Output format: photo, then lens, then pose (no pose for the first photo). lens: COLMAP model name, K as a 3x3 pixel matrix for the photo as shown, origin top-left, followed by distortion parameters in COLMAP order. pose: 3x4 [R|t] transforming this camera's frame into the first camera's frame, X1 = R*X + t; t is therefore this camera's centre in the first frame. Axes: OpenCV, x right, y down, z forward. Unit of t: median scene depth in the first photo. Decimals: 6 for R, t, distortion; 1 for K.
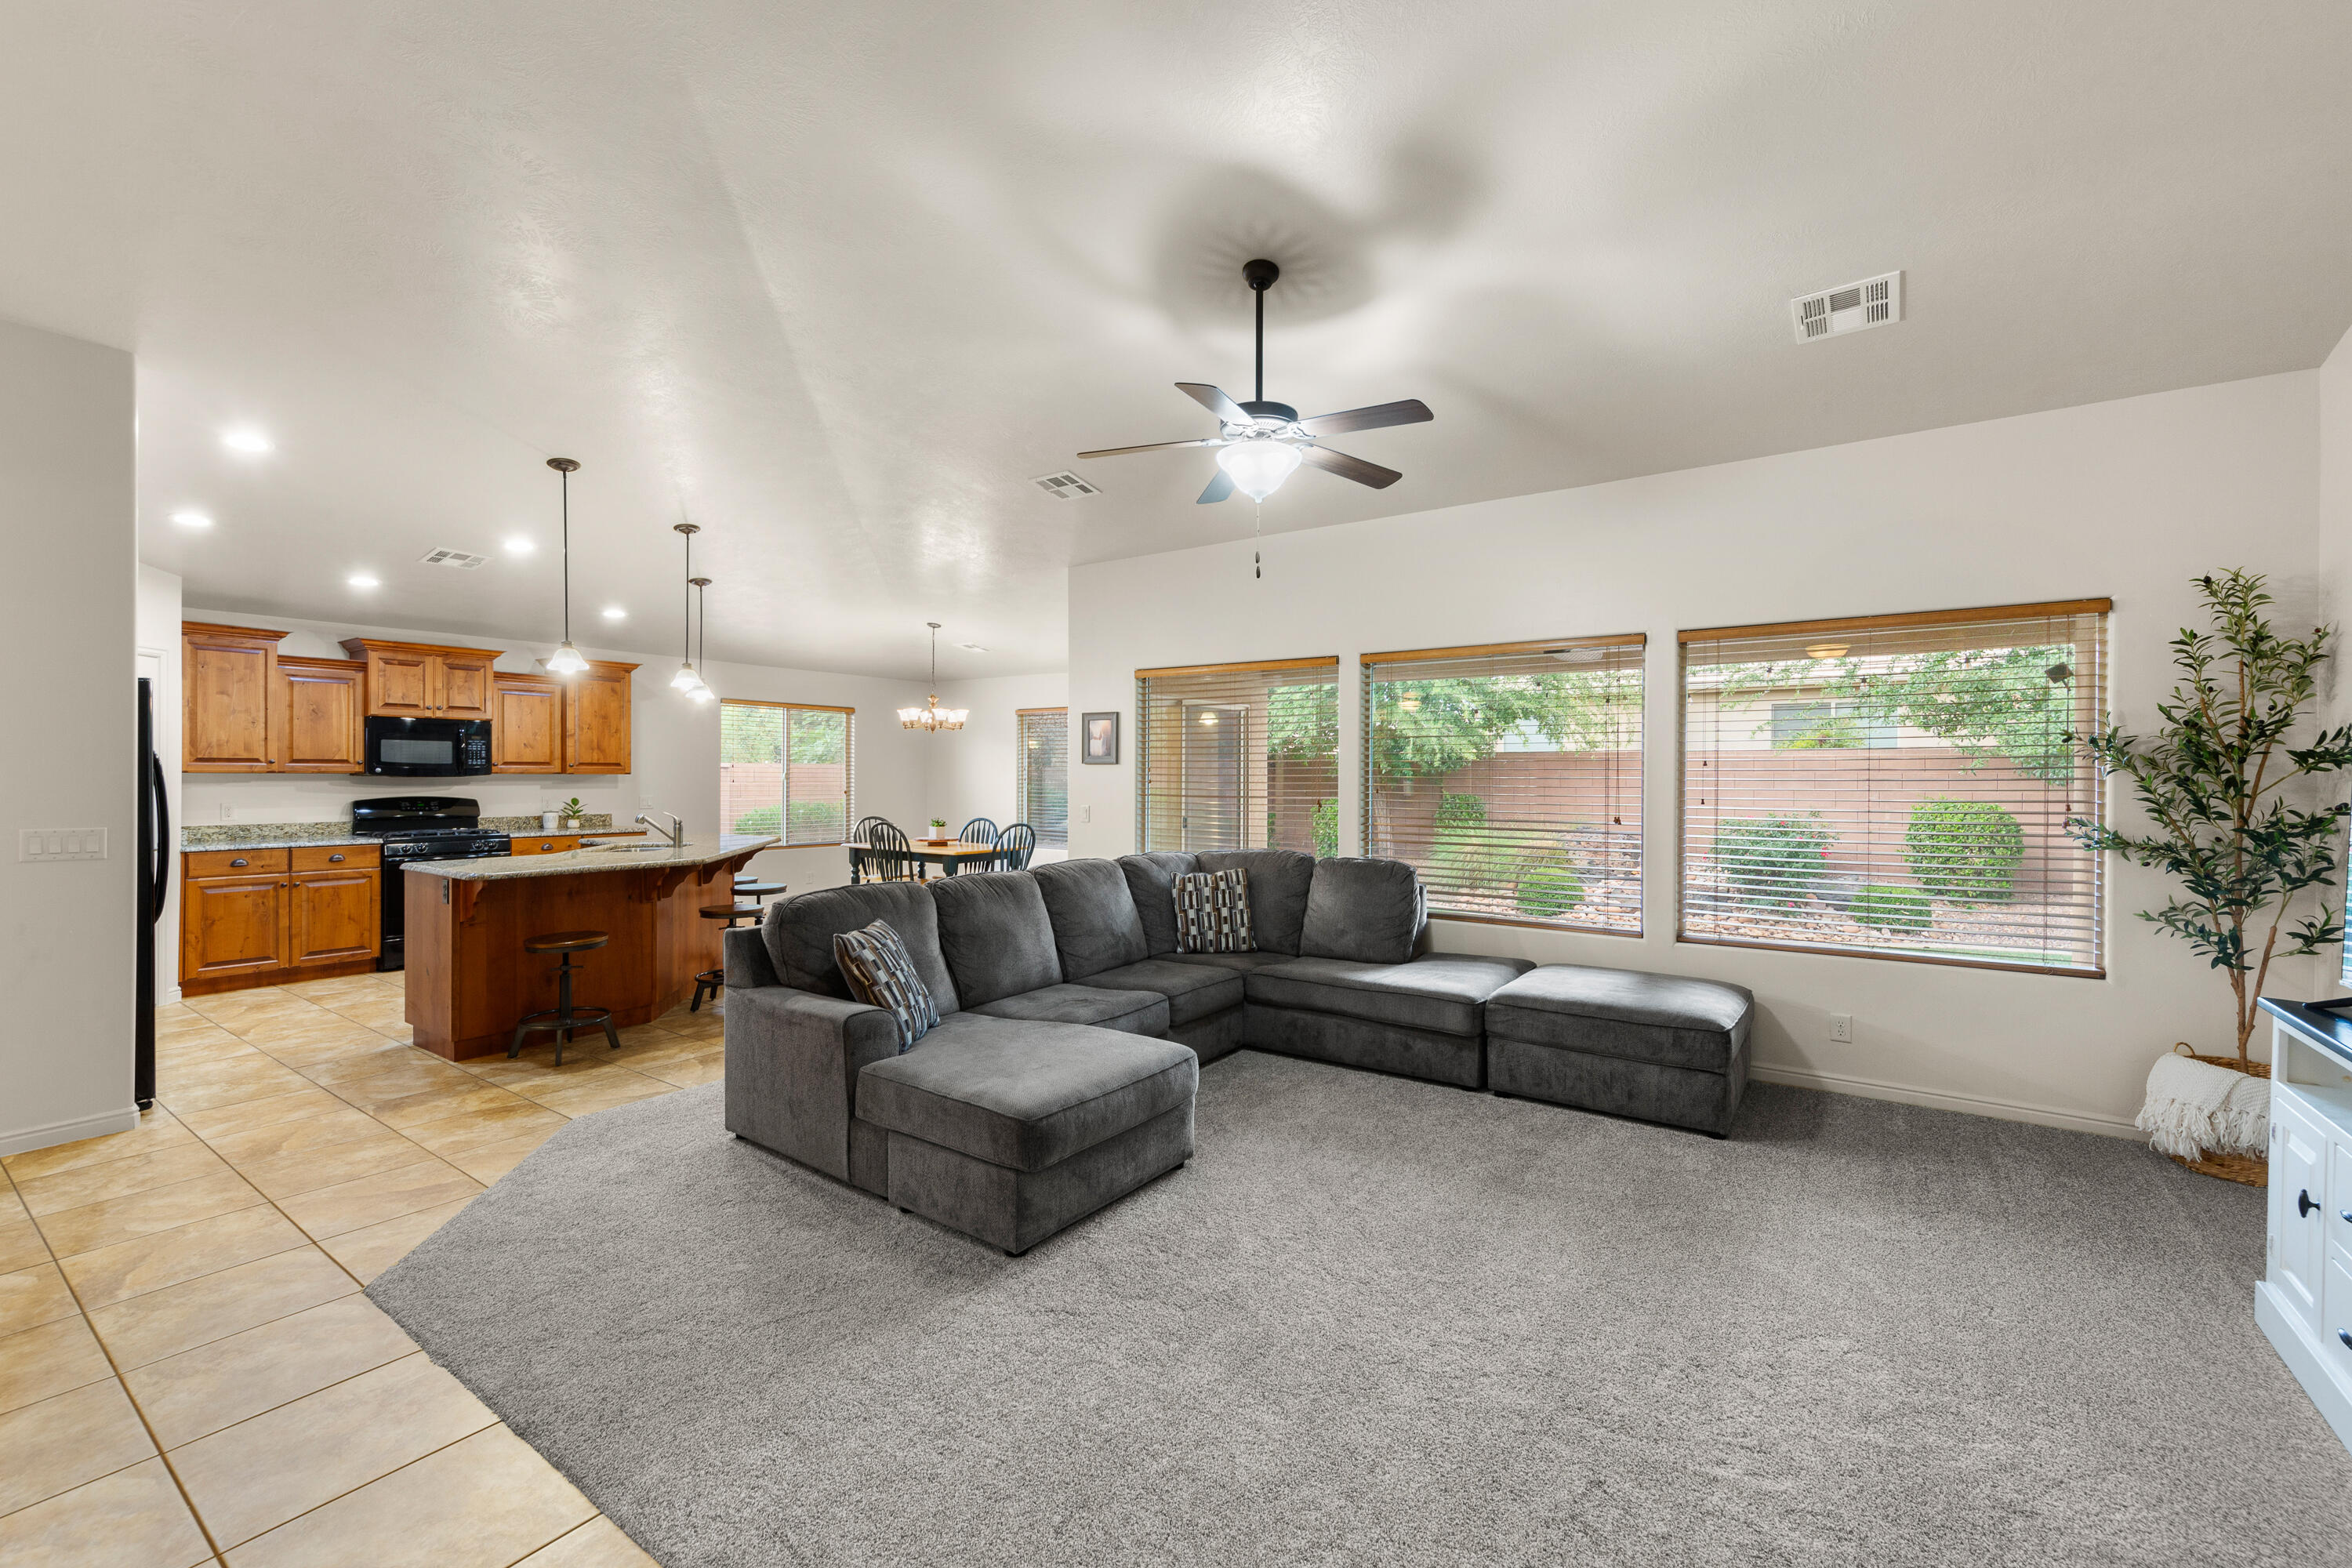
lens RADIAL K [[980.9, 0, 1178.7], [0, 980.9, 780.9], [0, 0, 1]] dist [0.006680, -0.000323]
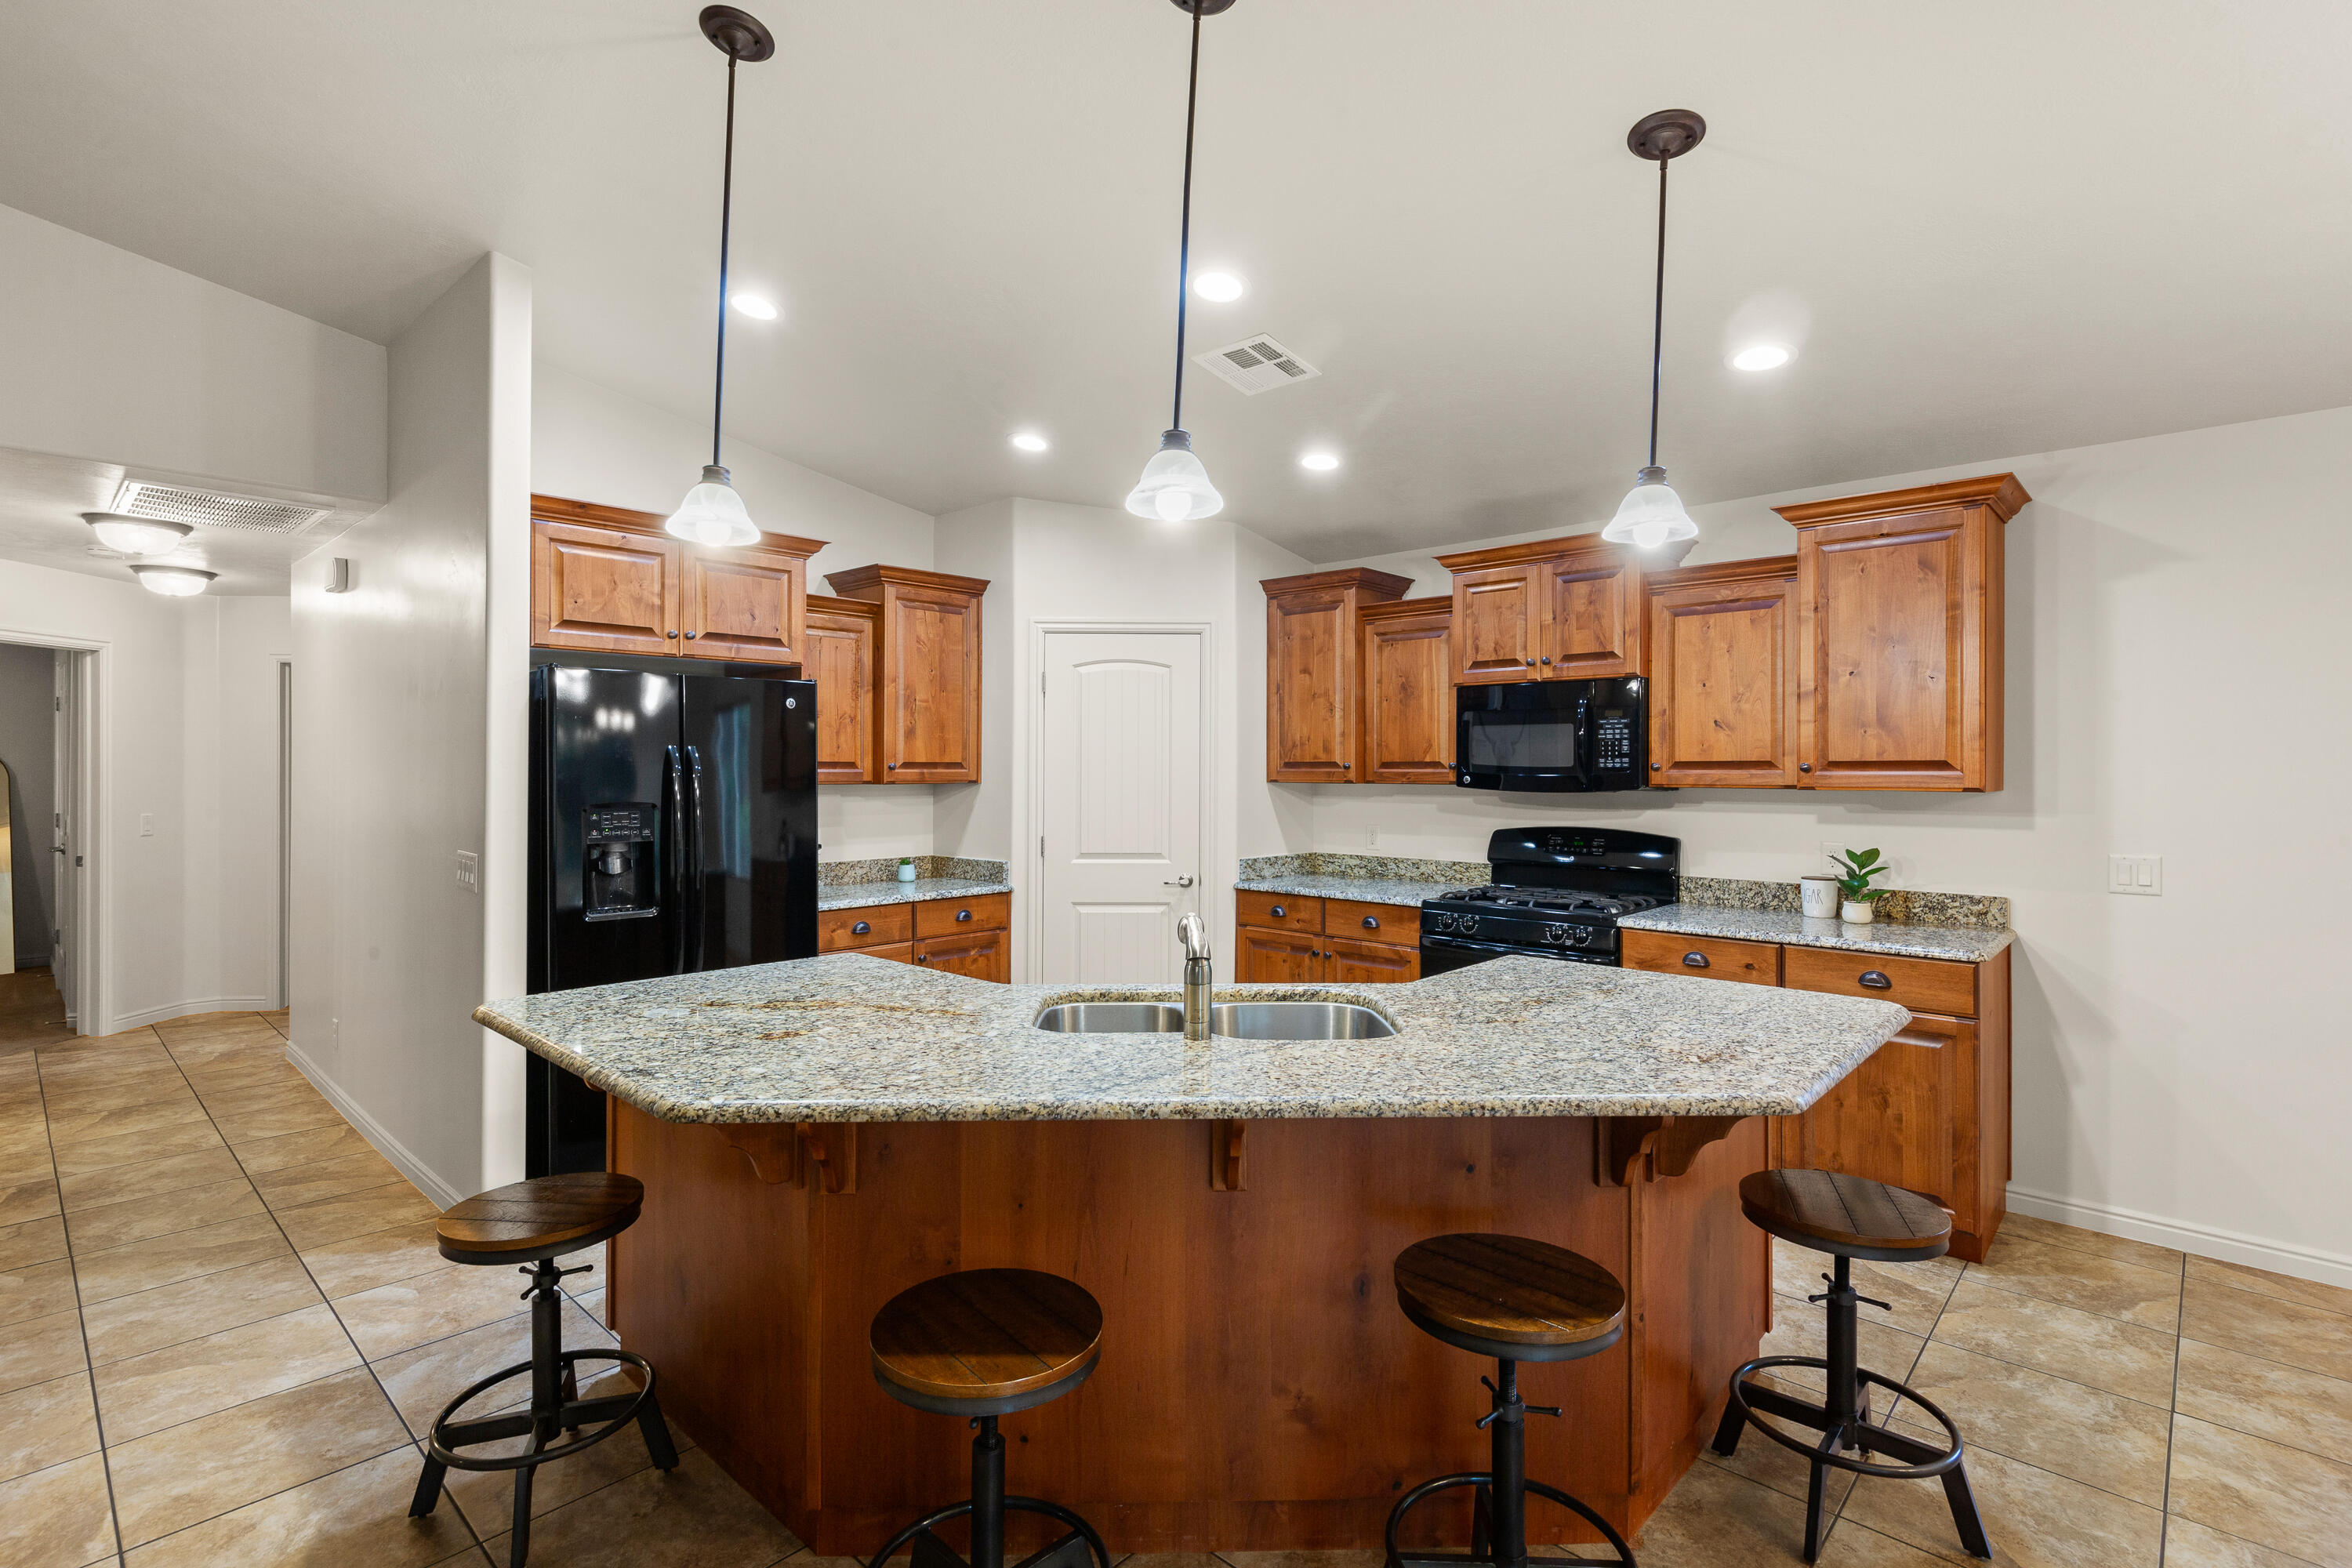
lens RADIAL K [[1098.3, 0, 1177.8], [0, 1098.3, 770.9], [0, 0, 1]] dist [0.005310, -0.000293]
pose [[-0.134362, -0.003007, -0.990928, -0.138811], [-0.009277, 0.999955, -0.001776, -0.012254], [0.990889, 0.008954, -0.134384, 0.850092]]
